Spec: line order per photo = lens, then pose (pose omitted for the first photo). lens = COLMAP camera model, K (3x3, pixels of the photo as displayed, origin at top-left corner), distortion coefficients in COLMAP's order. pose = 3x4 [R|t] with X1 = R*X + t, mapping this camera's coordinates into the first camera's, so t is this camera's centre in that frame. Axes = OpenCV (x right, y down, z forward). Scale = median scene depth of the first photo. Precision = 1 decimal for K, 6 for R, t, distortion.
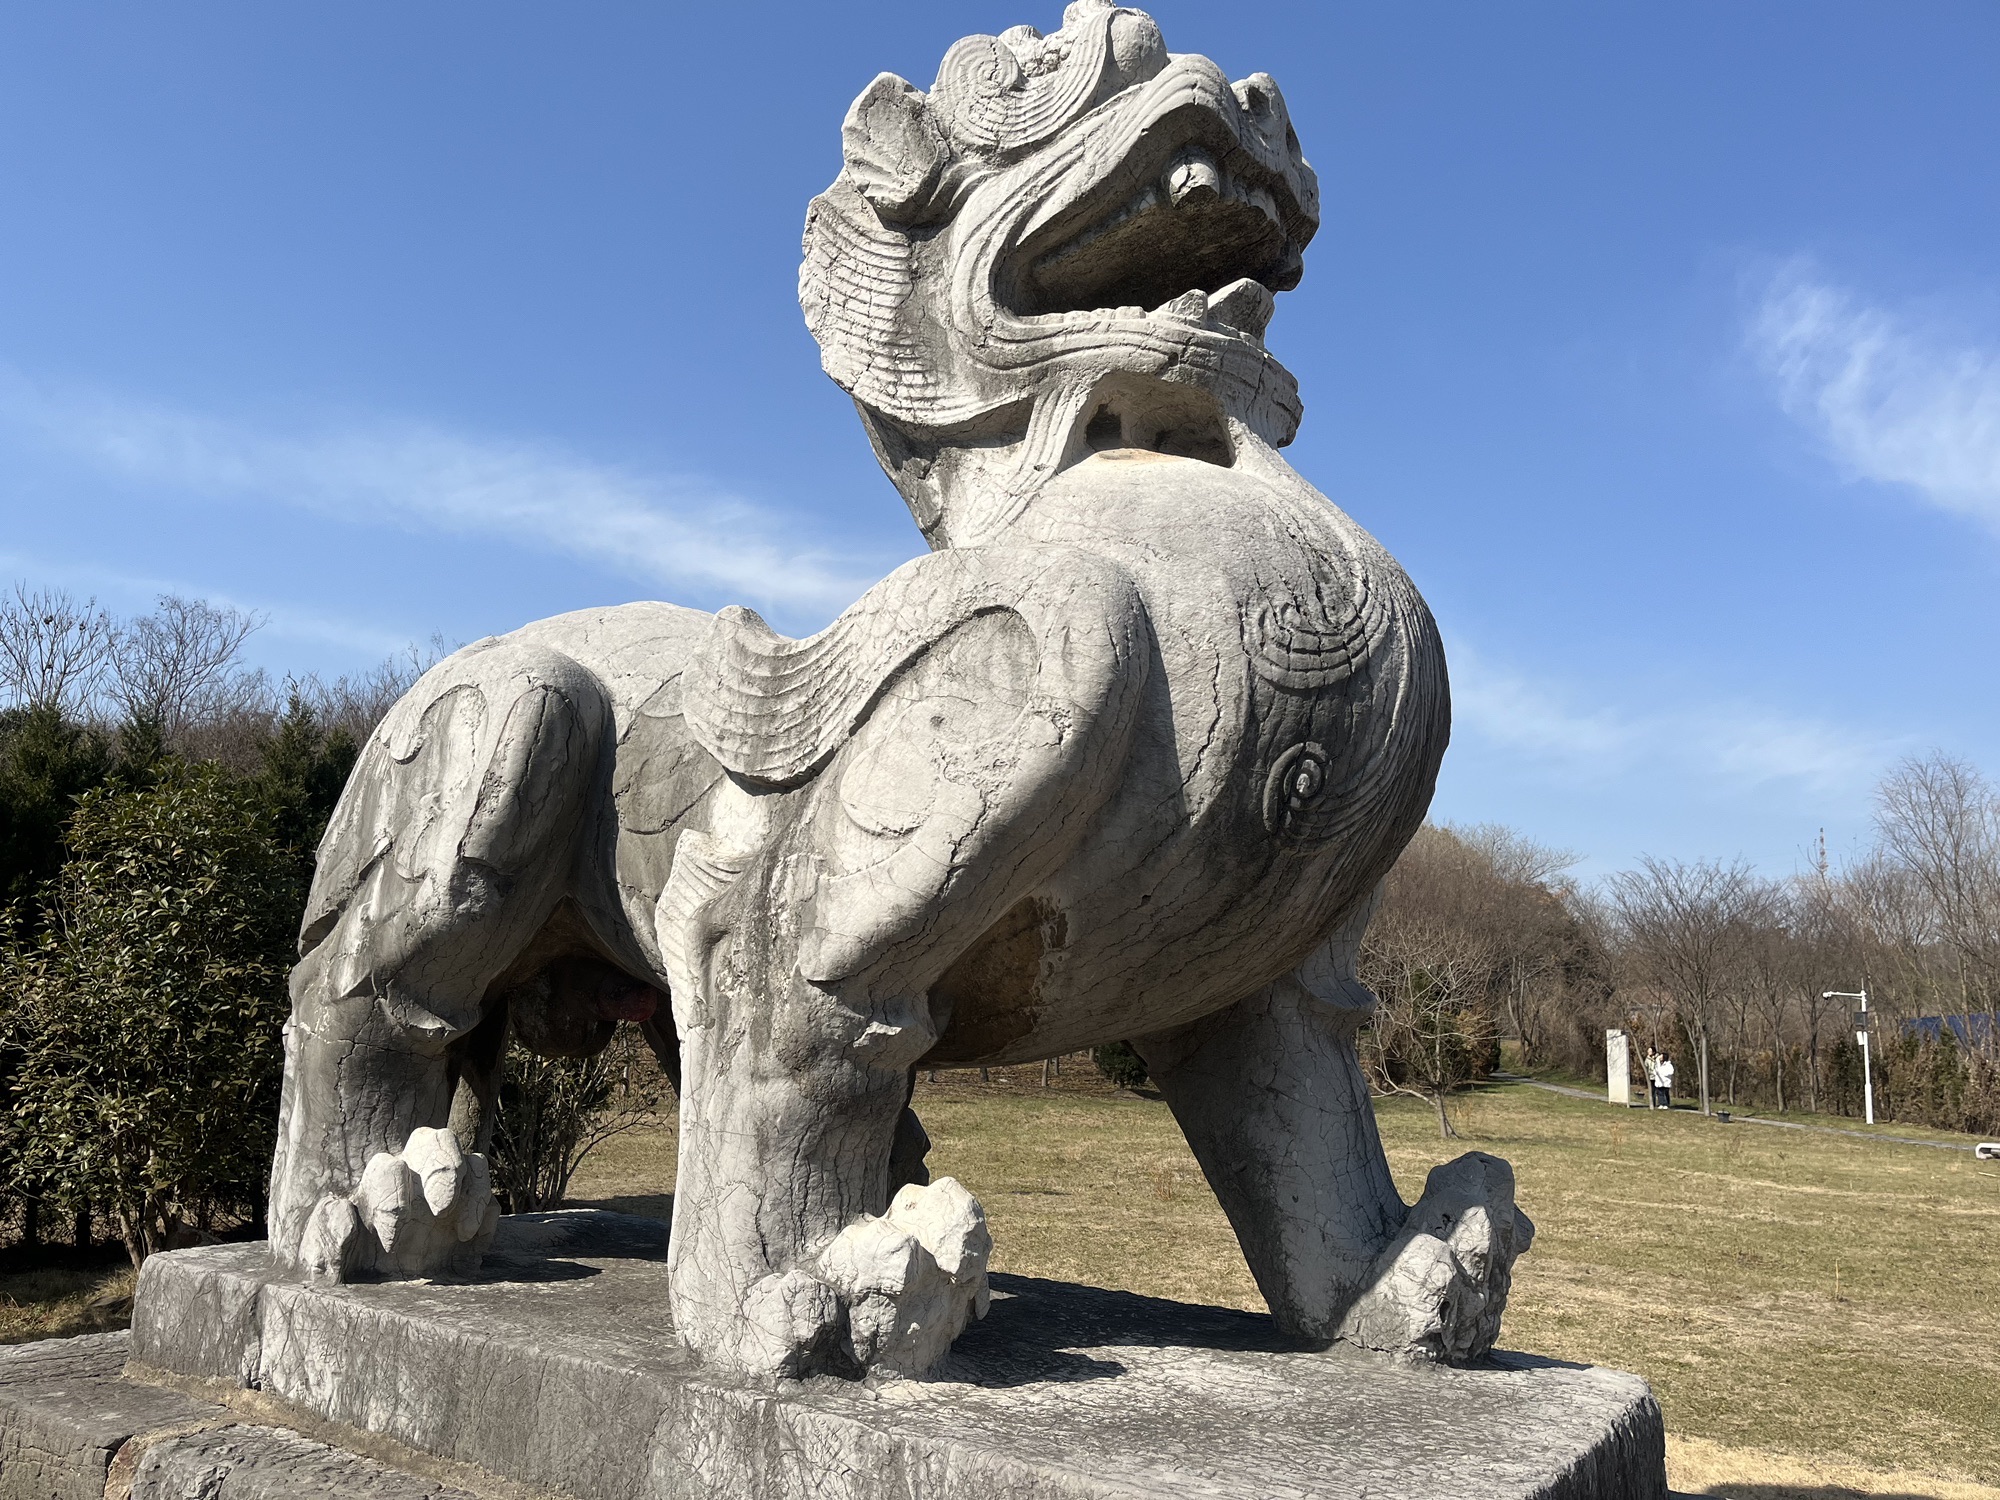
lens RADIAL K [[1523.5, 0, 987.3], [0, 1523.5, 758.0], [0, 0, 1]] dist [0.057427, -0.072462]
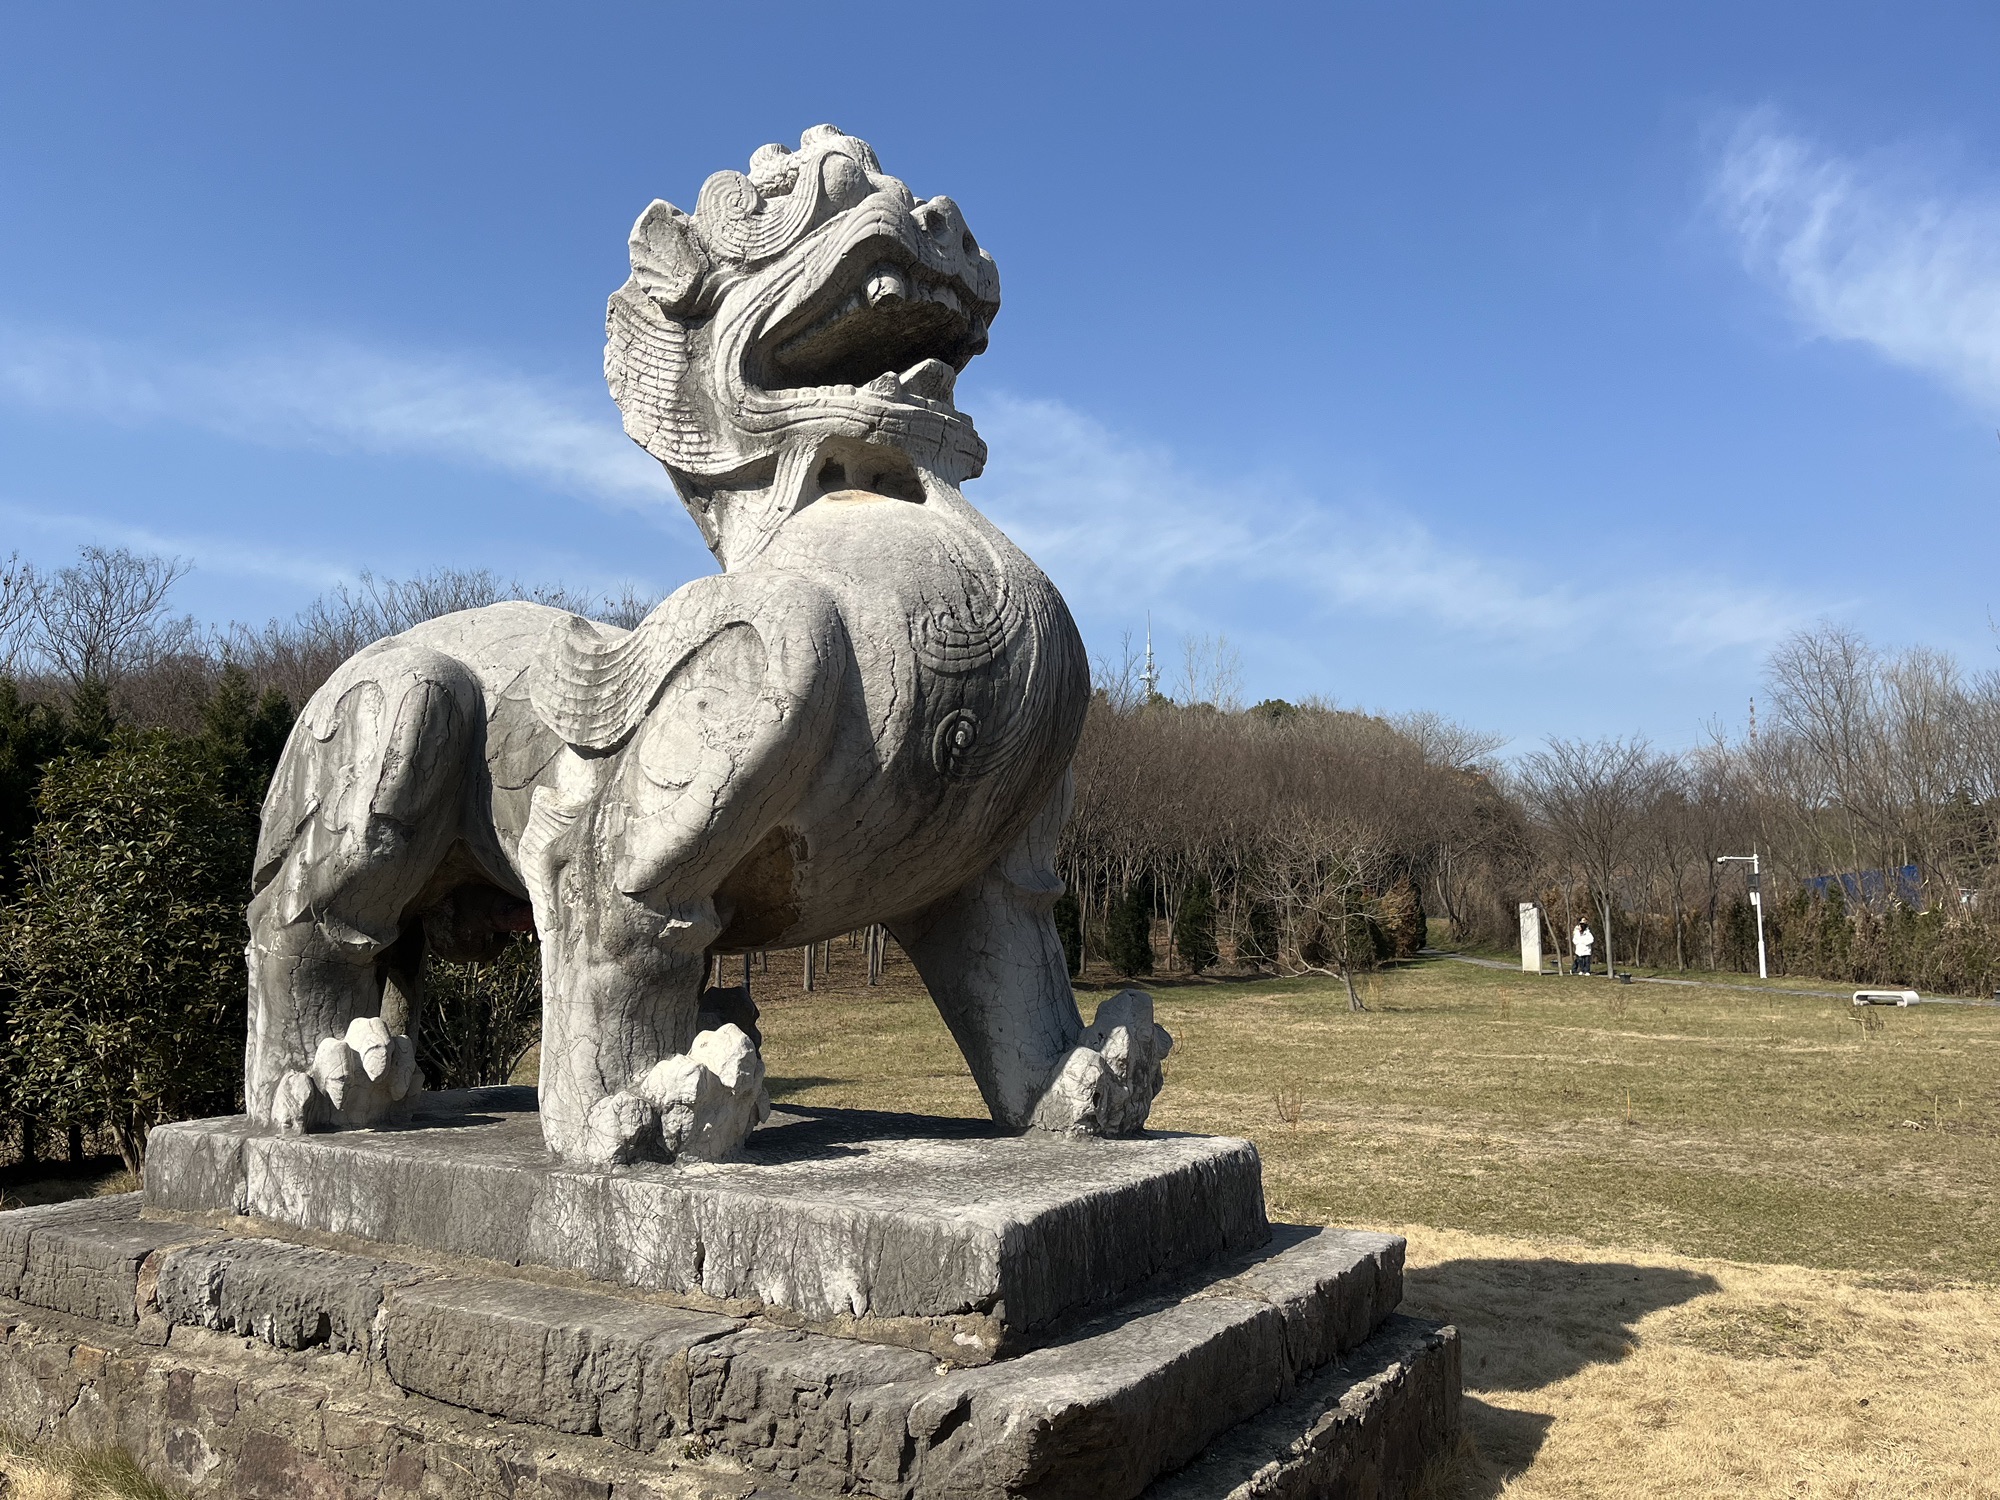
lens RADIAL K [[1523.5, 0, 992.0], [0, 1523.5, 766.1], [0, 0, 1]] dist [0.057427, -0.072462]
pose [[0.998300, -0.047684, 0.033511, 0.163130], [0.045366, 0.996735, 0.066799, -0.044493], [-0.036587, -0.065165, 0.997204, -0.371191]]
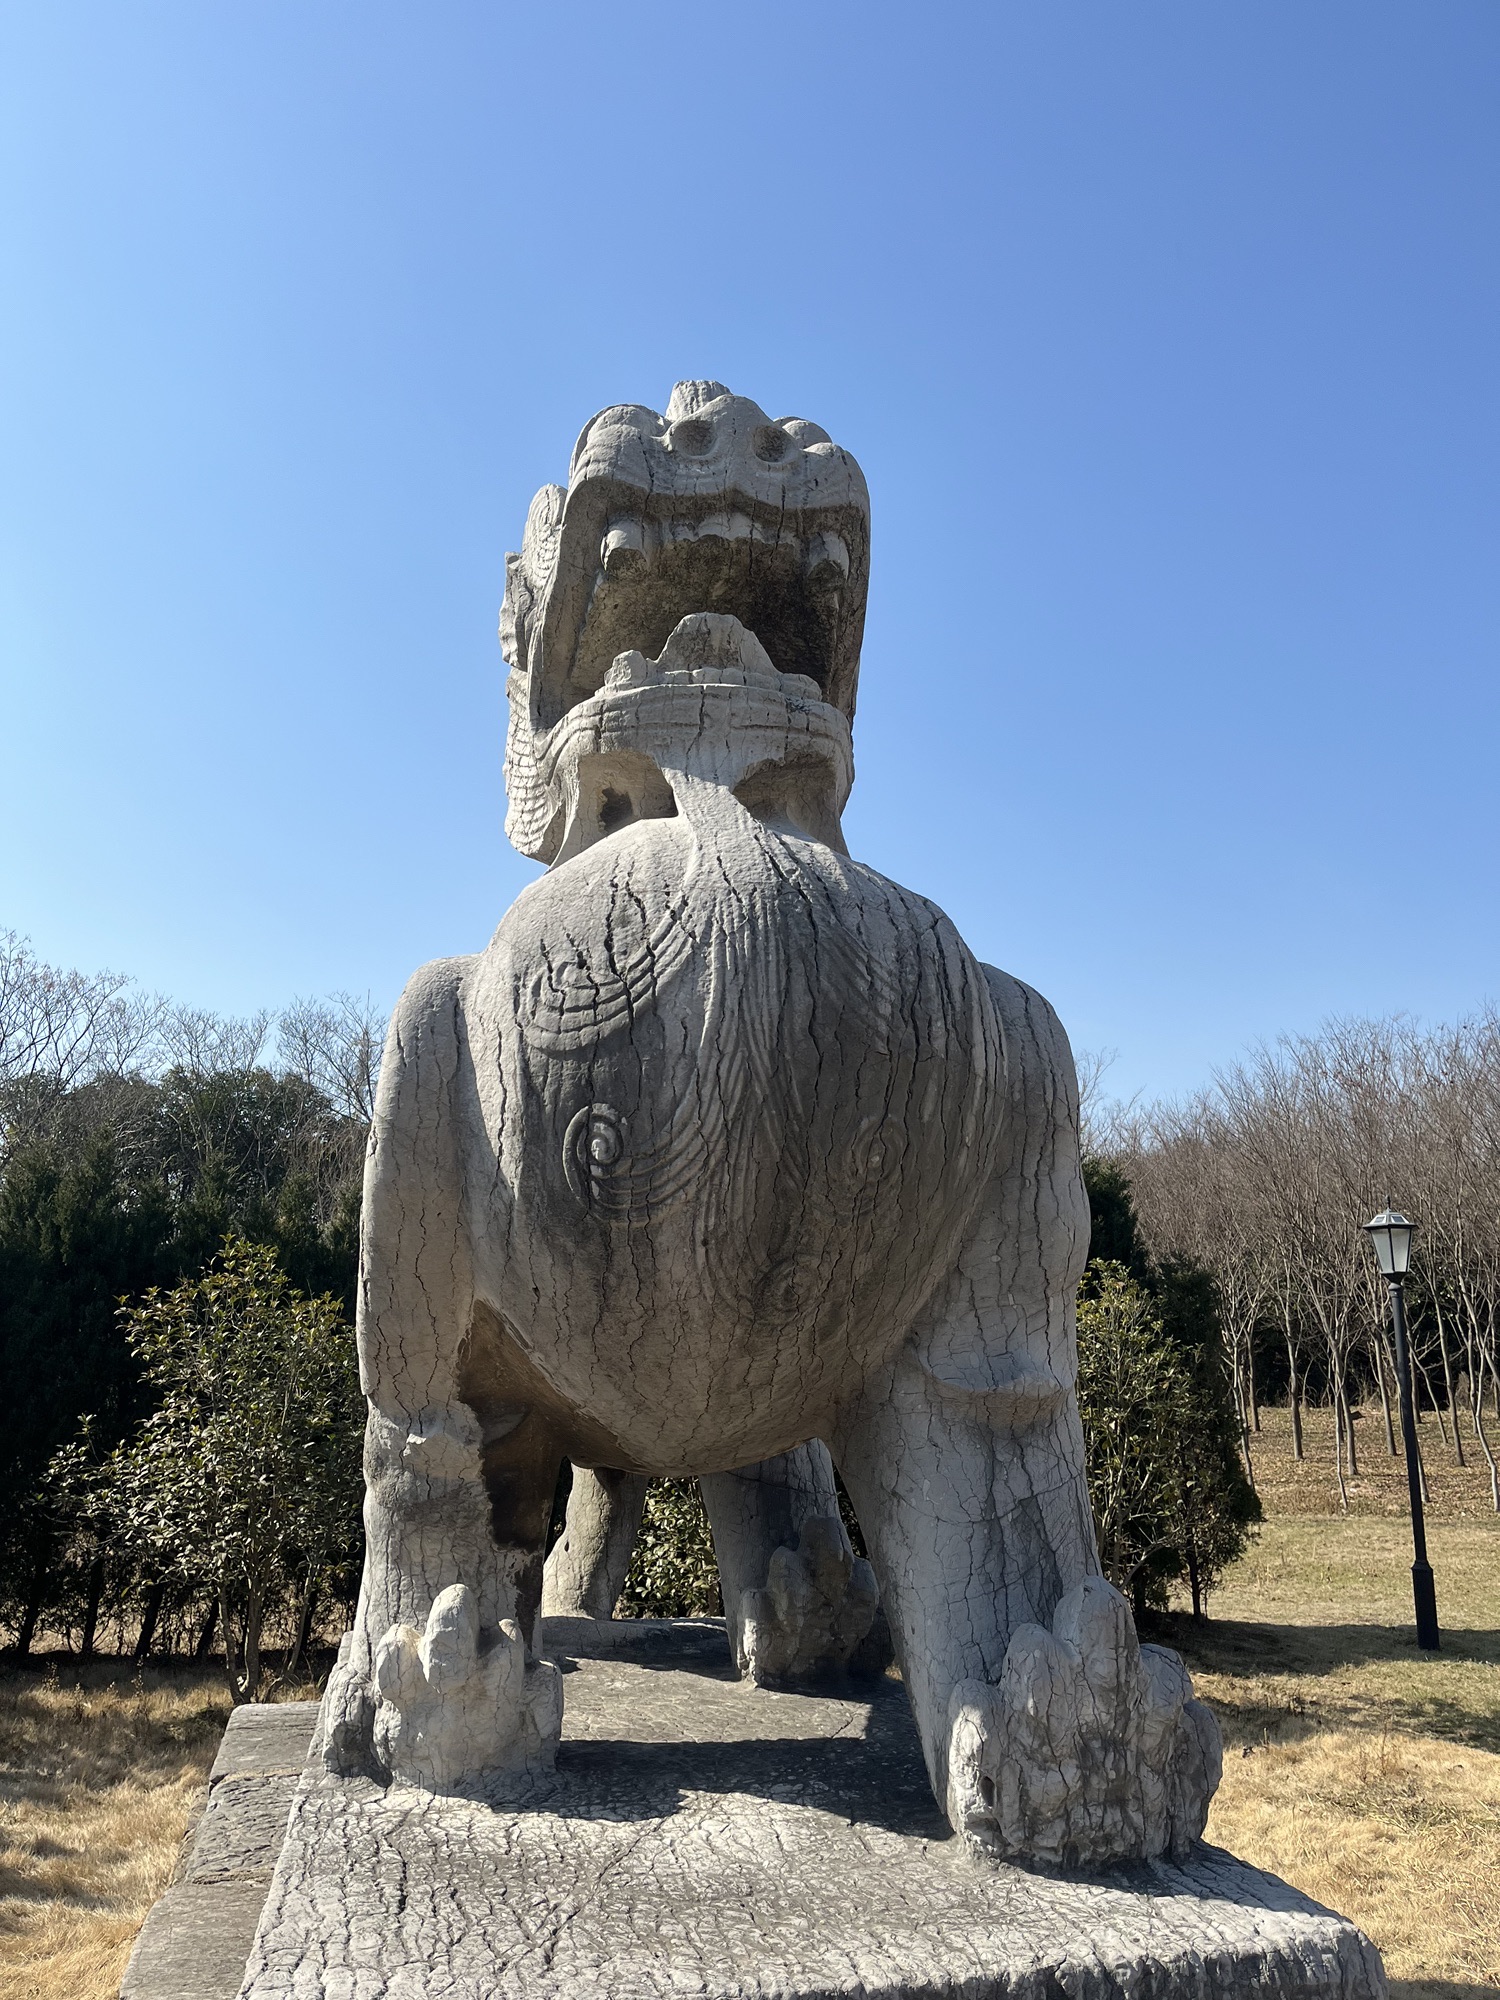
lens RADIAL K [[1523.5, 0, 737.8], [0, 1523.5, 1004.2], [0, 0, 1]] dist [0.057427, -0.072462]
pose [[0.715052, -0.217650, -0.664326, 0.778300], [0.149349, 0.975920, -0.158984, 0.078104], [0.682932, 0.014465, 0.730339, 0.336778]]
